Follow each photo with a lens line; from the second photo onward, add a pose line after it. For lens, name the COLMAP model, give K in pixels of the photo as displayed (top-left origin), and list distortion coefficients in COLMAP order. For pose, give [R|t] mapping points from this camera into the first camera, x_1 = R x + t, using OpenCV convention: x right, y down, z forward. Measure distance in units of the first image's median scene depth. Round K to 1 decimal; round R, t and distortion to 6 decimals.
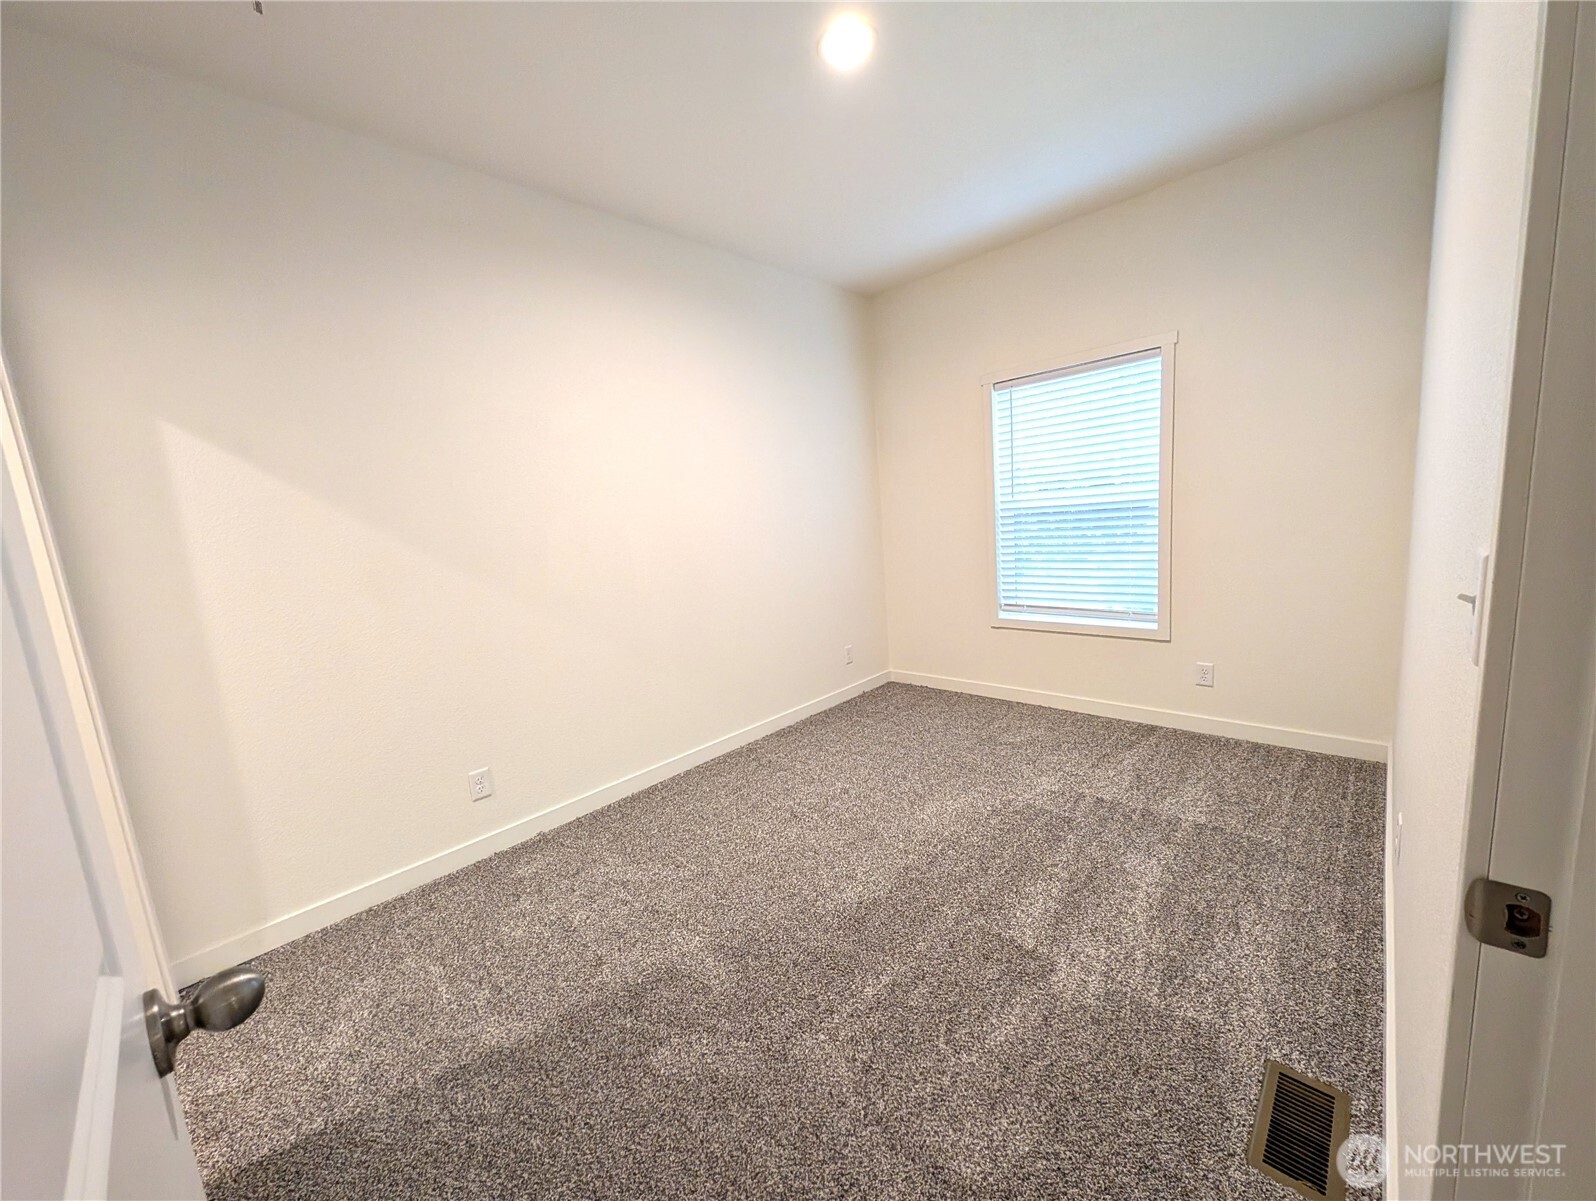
lens RADIAL K [[602.2, 0, 794.2], [0, 602.2, 606.7], [0, 0, 1]] dist [0.000793, -0.000006]
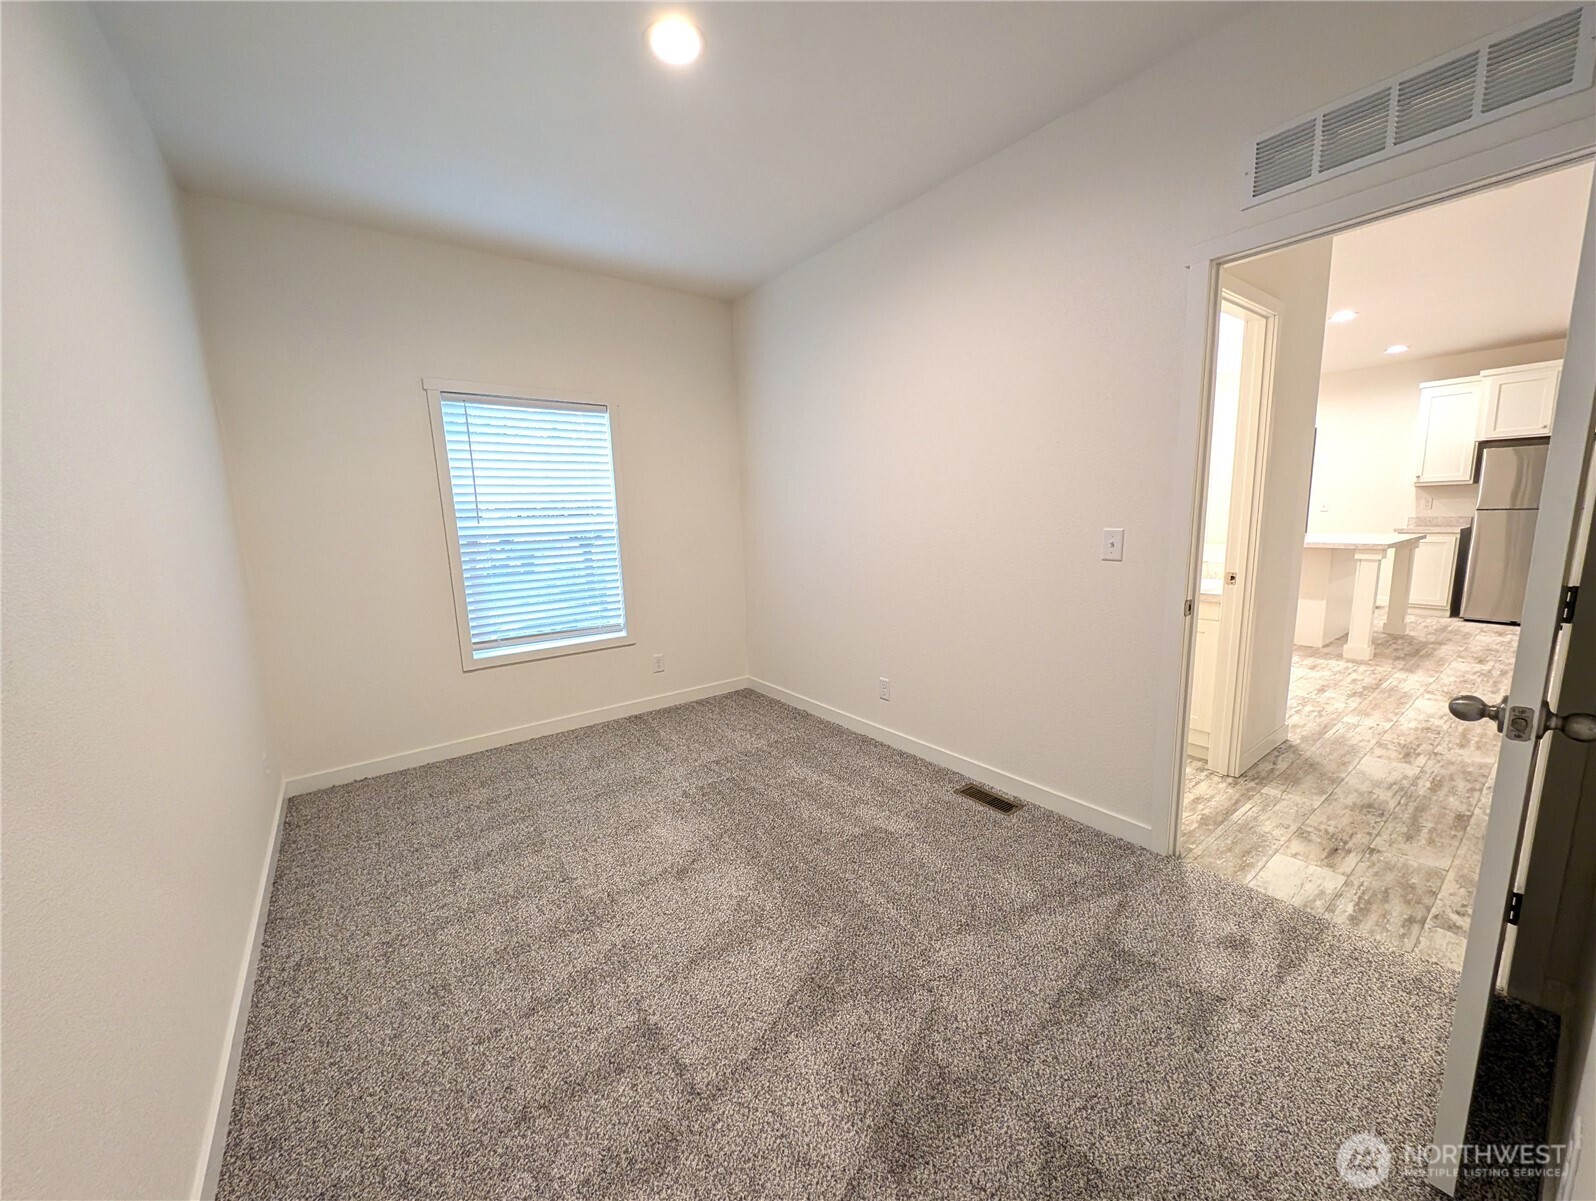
lens RADIAL K [[602.2, 0, 794.2], [0, 602.2, 606.7], [0, 0, 1]] dist [0.000793, -0.000006]
pose [[0.154290, -0.083454, 0.984495, -0.569857], [0.171322, 0.983592, 0.056527, -0.032944], [-0.973059, 0.159944, 0.166056, 0.491203]]
